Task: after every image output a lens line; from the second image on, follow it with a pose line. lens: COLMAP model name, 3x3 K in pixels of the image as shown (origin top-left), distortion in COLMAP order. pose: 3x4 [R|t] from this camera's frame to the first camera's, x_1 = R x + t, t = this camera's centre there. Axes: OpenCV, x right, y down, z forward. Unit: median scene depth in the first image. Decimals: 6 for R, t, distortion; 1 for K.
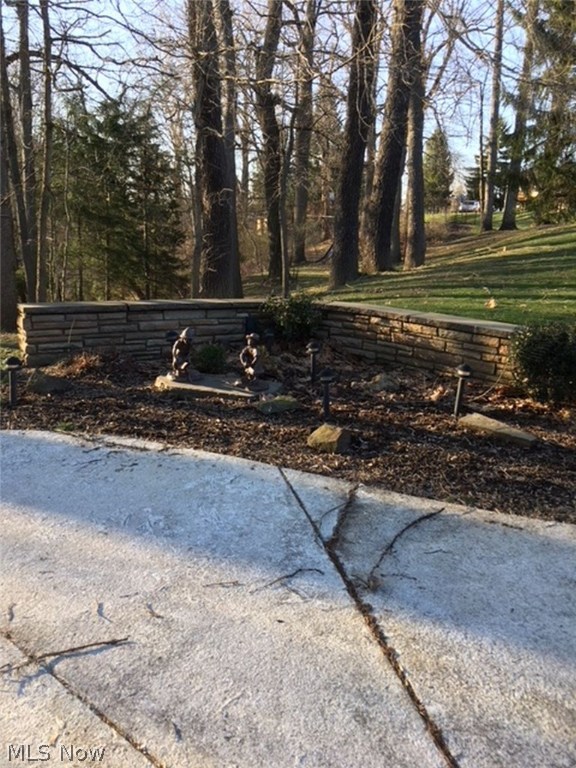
lens RADIAL K [[647.0, 0, 287.3], [0, 647.0, 385.1], [0, 0, 1]] dist [0.016829, -0.005988]
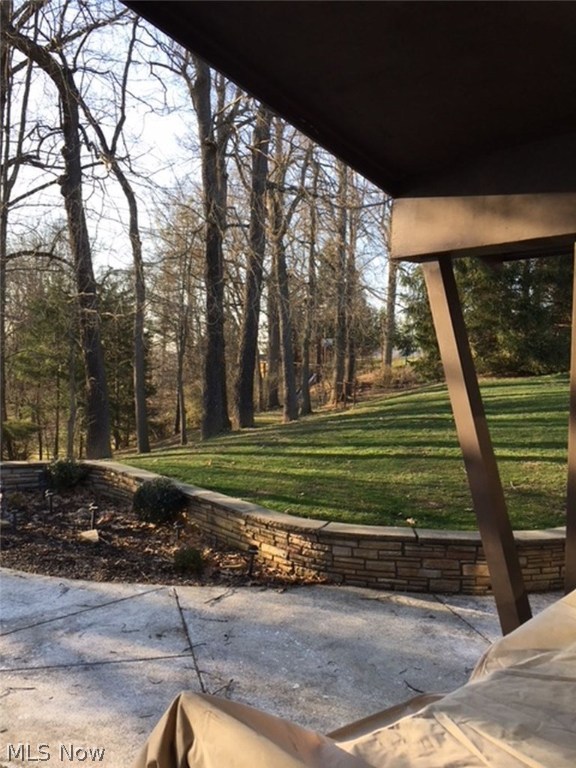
lens RADIAL K [[647.0, 0, 289.0], [0, 647.0, 383.8], [0, 0, 1]] dist [0.016829, -0.005988]
pose [[0.998845, -0.010592, -0.046876, 0.637544], [0.000624, 0.978185, -0.207737, 0.015450], [0.048054, 0.207468, 0.977061, -0.600352]]
